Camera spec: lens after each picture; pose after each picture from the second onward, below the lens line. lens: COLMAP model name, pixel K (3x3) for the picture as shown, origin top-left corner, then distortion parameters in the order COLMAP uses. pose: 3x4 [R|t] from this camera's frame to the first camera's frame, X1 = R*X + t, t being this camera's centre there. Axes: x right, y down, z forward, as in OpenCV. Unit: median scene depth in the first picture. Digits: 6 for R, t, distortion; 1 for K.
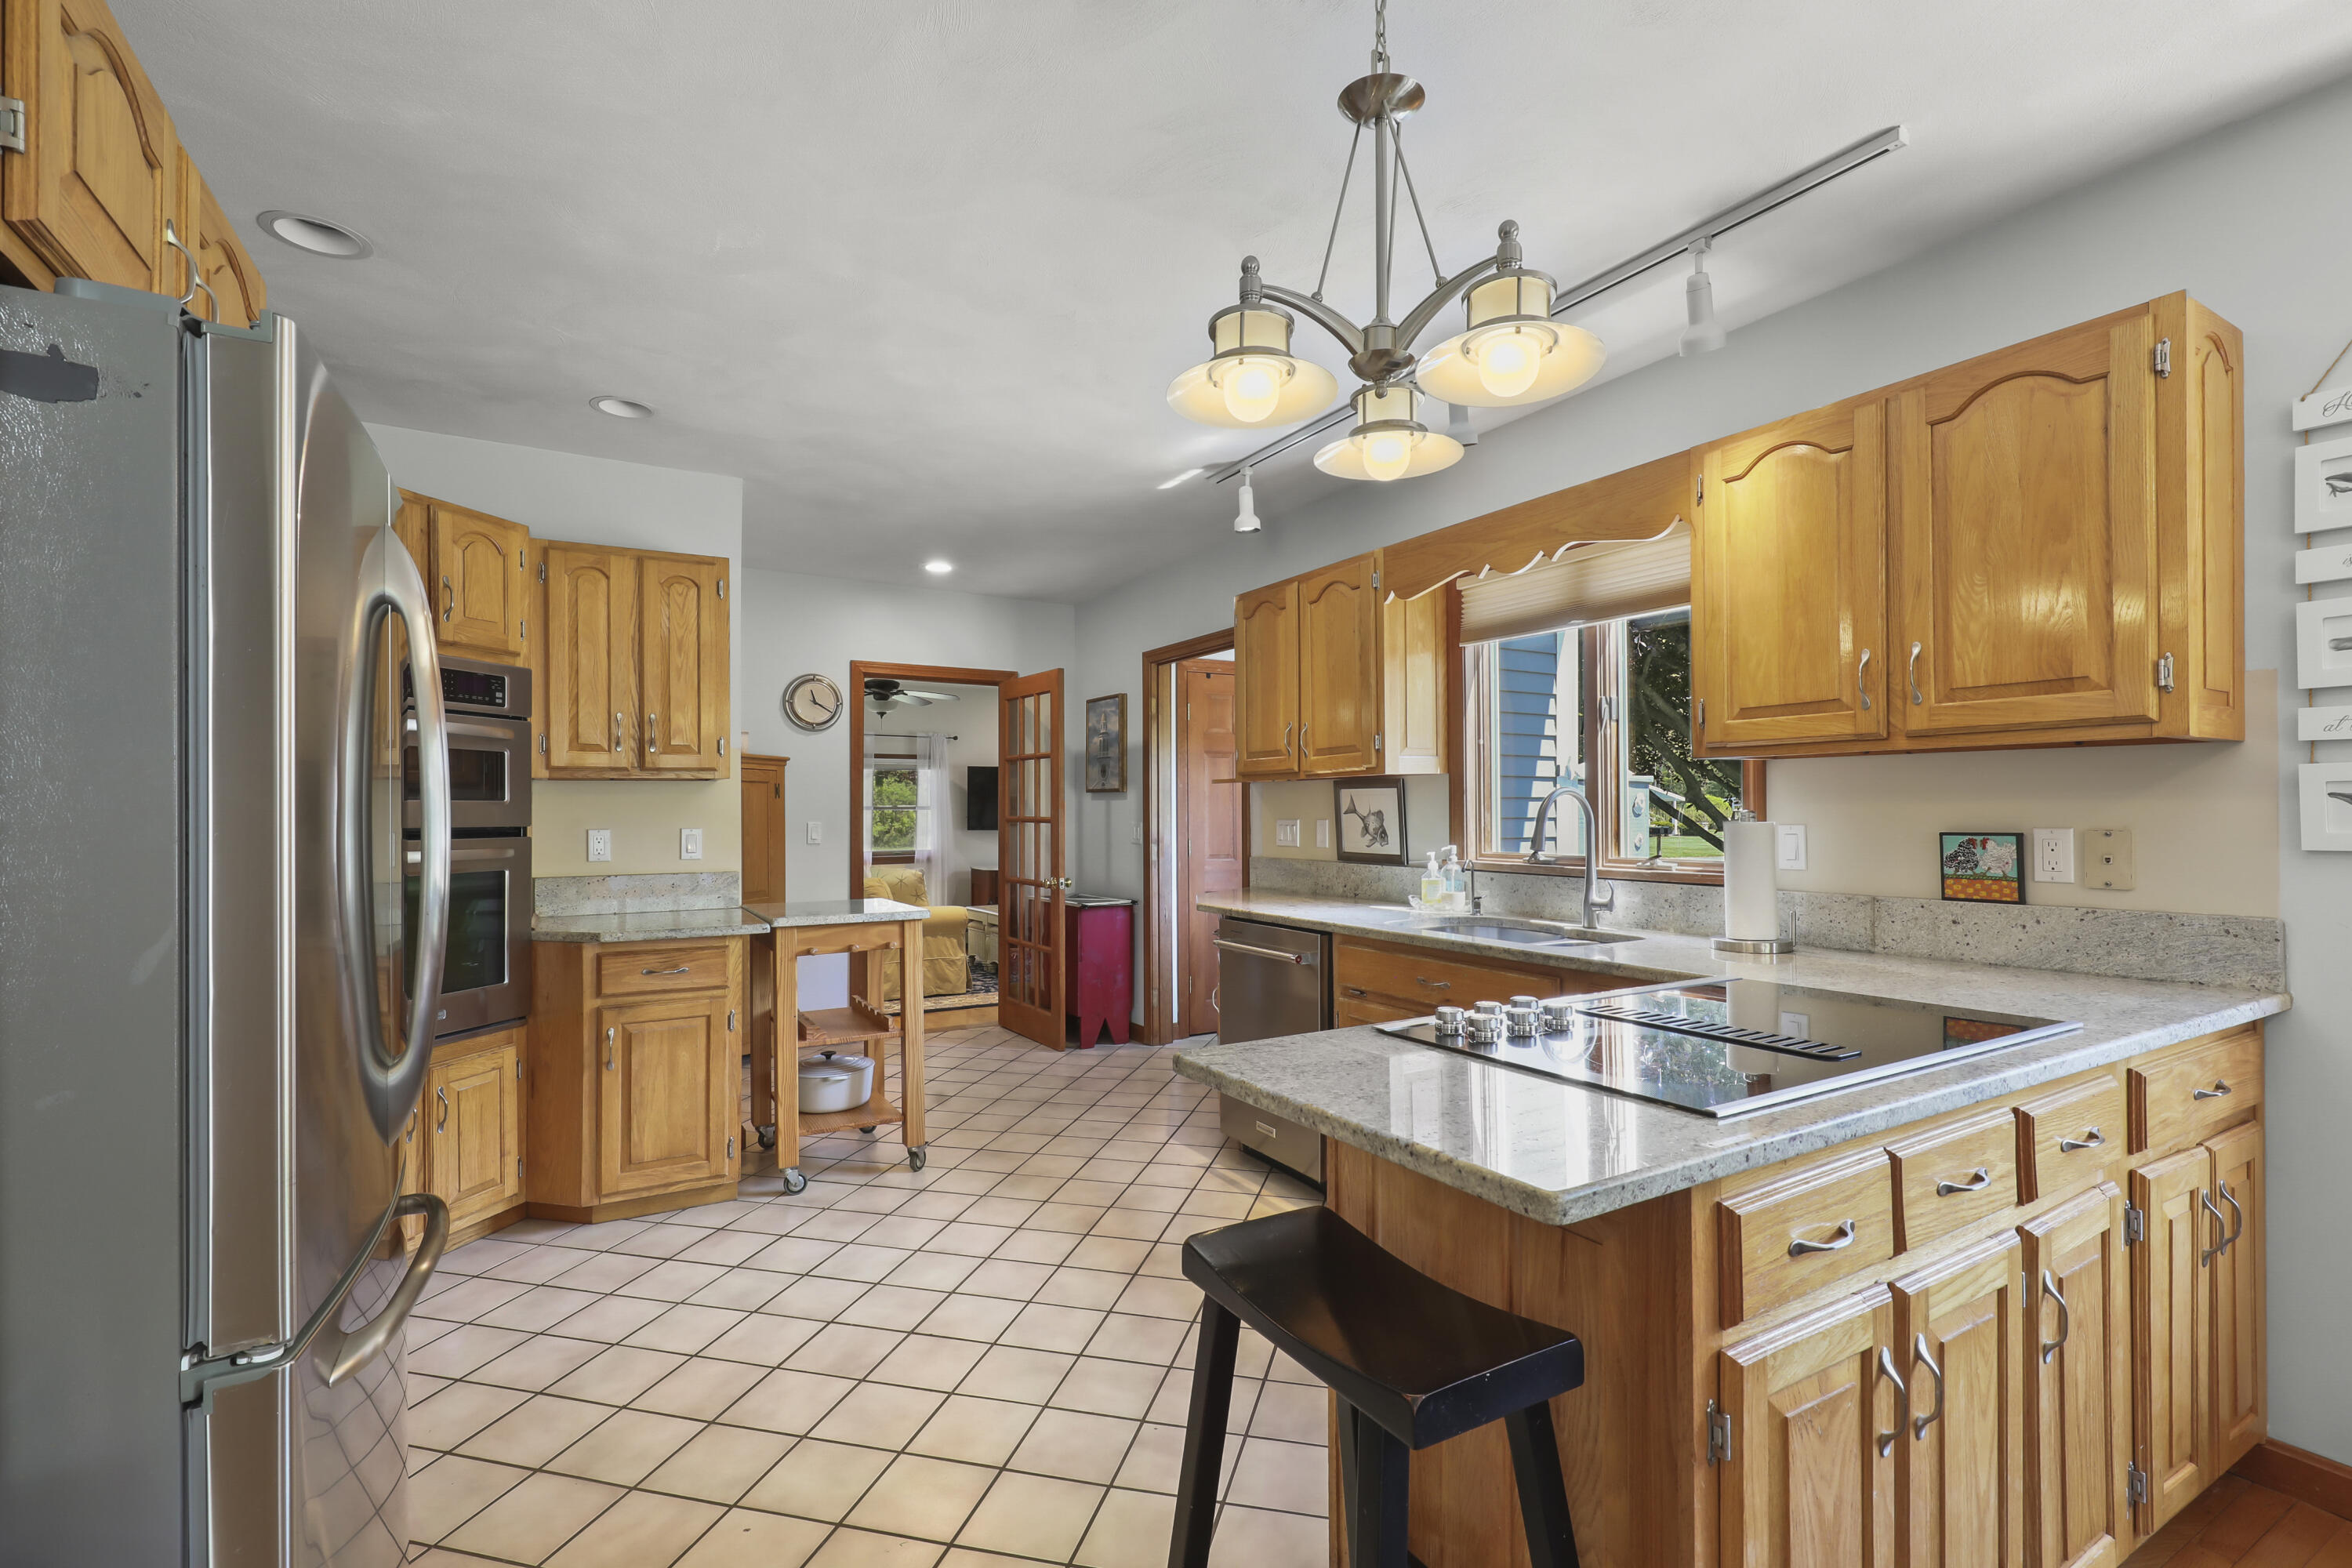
lens RADIAL K [[1054.4, 0, 1173.9], [0, 1054.4, 808.2], [0, 0, 1]] dist [0.000443, 0.000032]
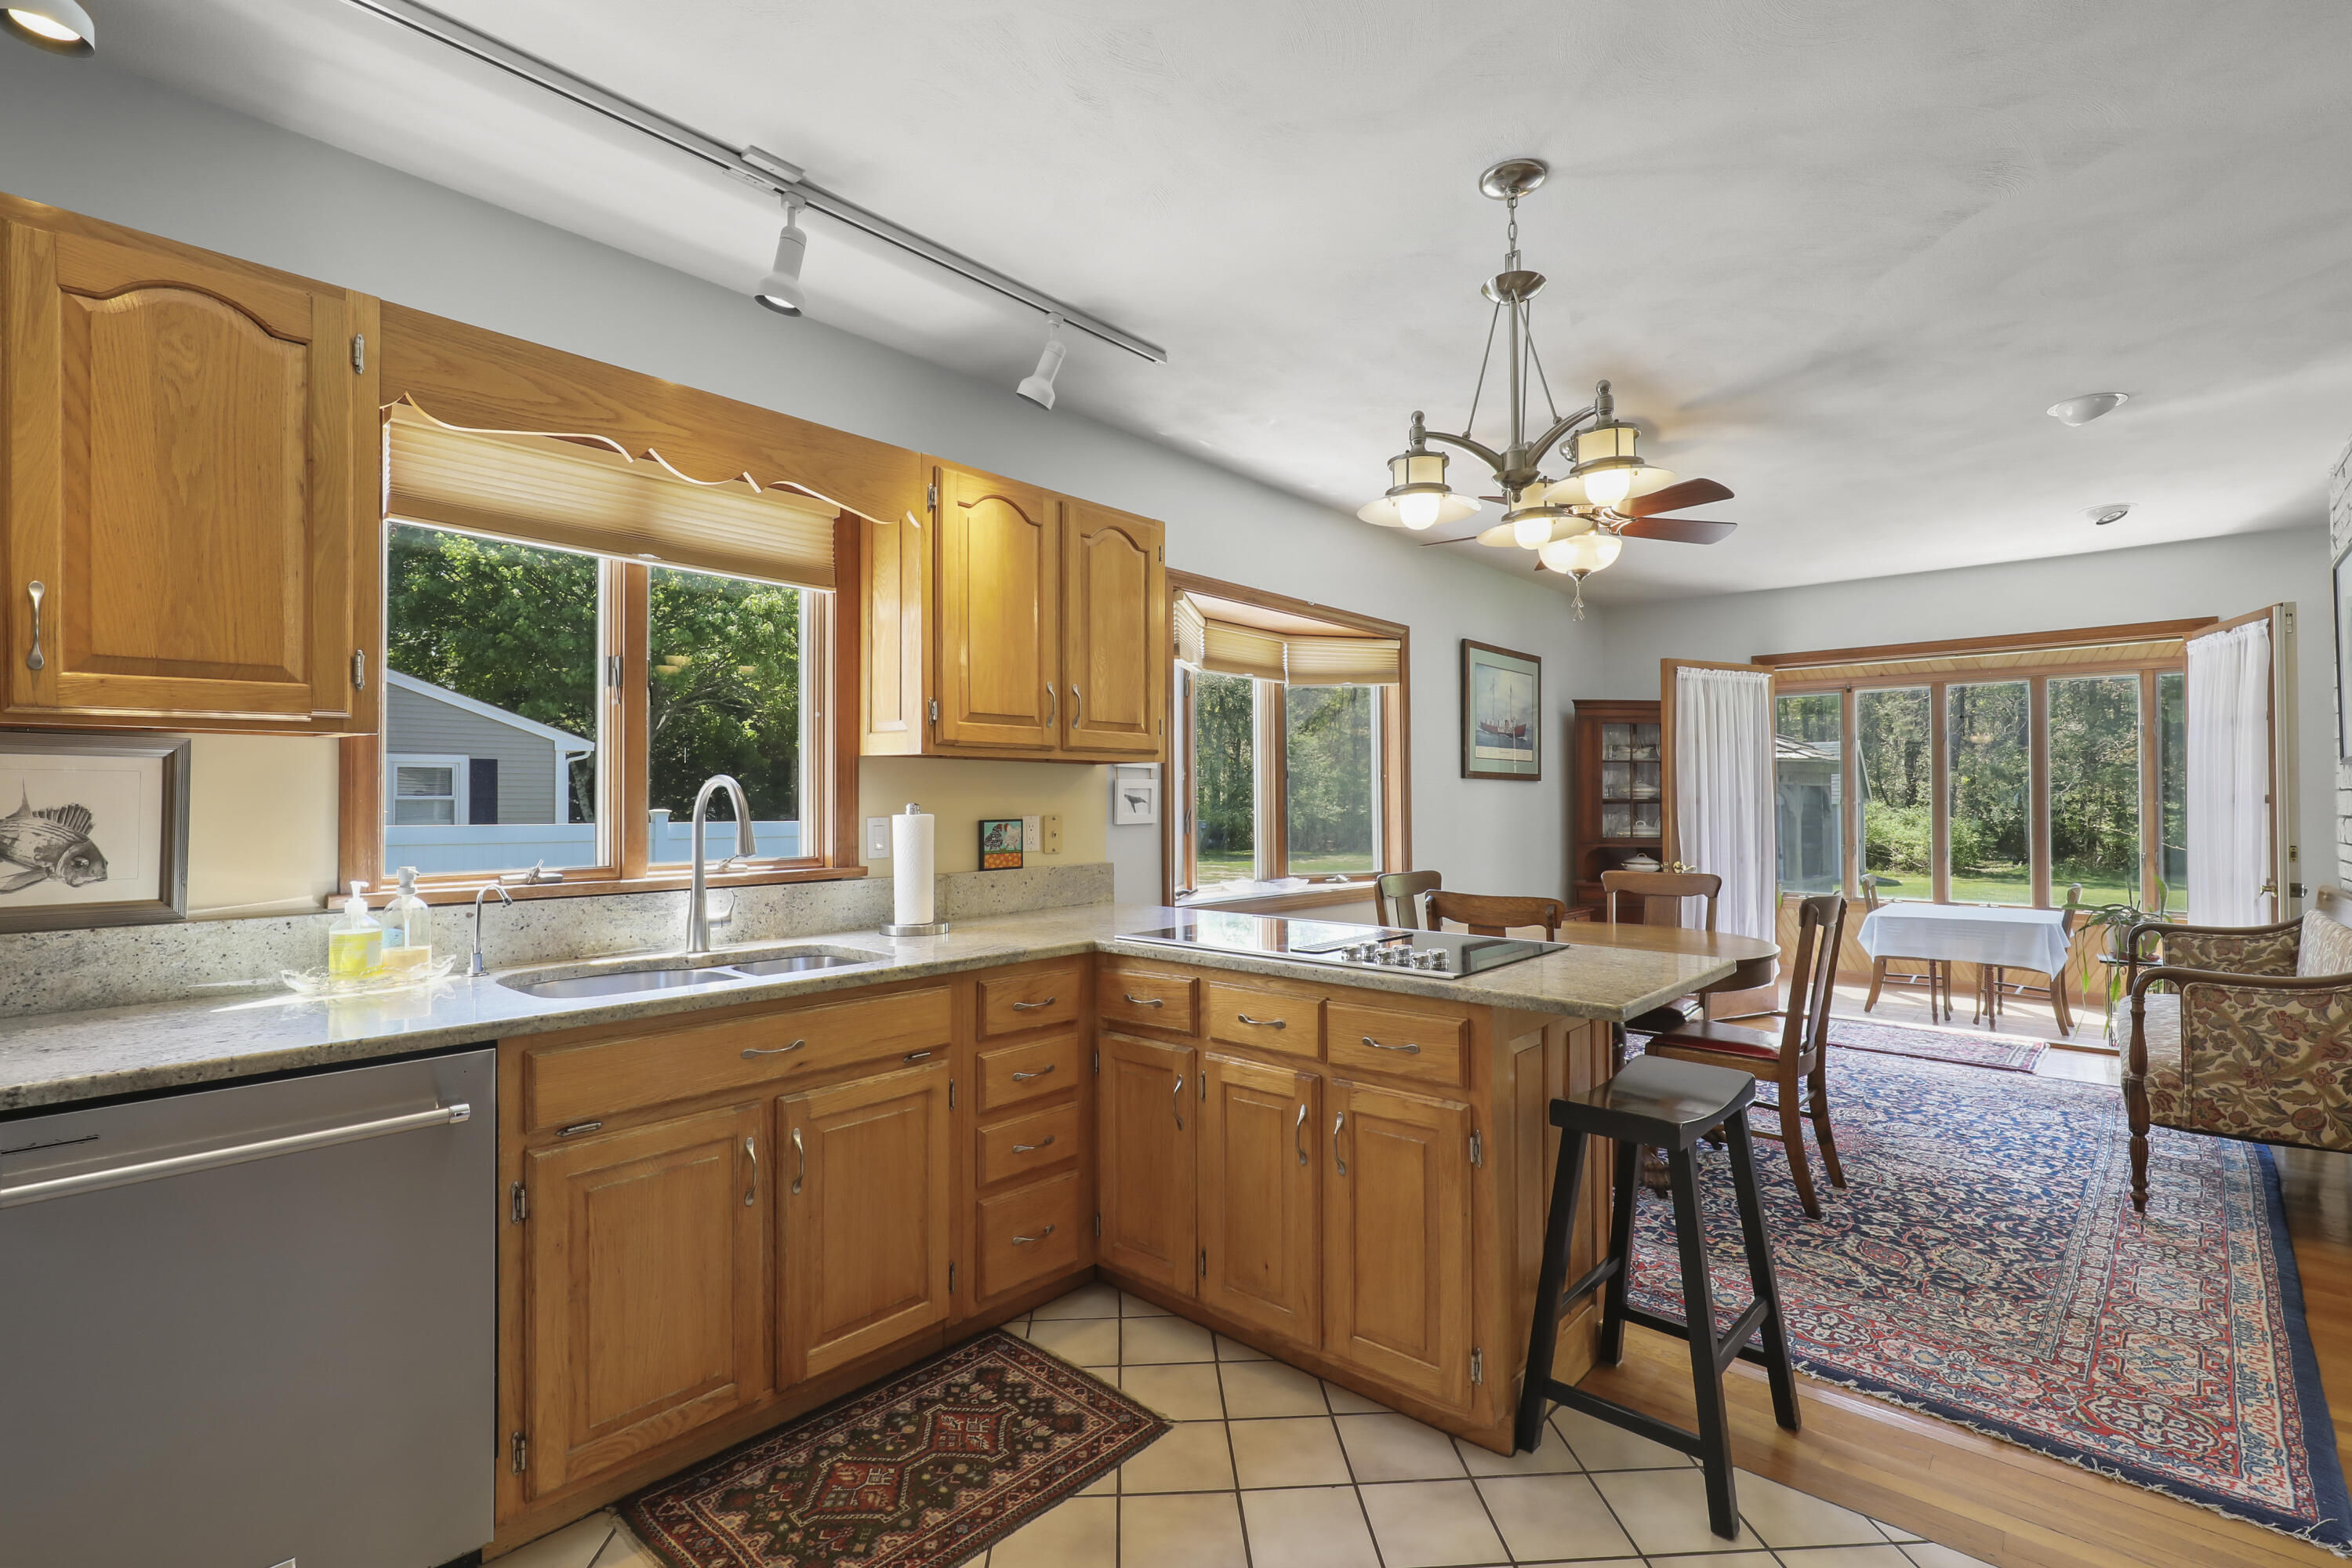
lens RADIAL K [[1054.4, 0, 1173.9], [0, 1054.4, 808.2], [0, 0, 1]] dist [0.000443, 0.000032]
pose [[-0.301945, -0.001442, 0.953324, -0.395348], [0.001745, 0.999996, 0.002065, 0.003299], [-0.953324, 0.002287, -0.301942, 0.745764]]
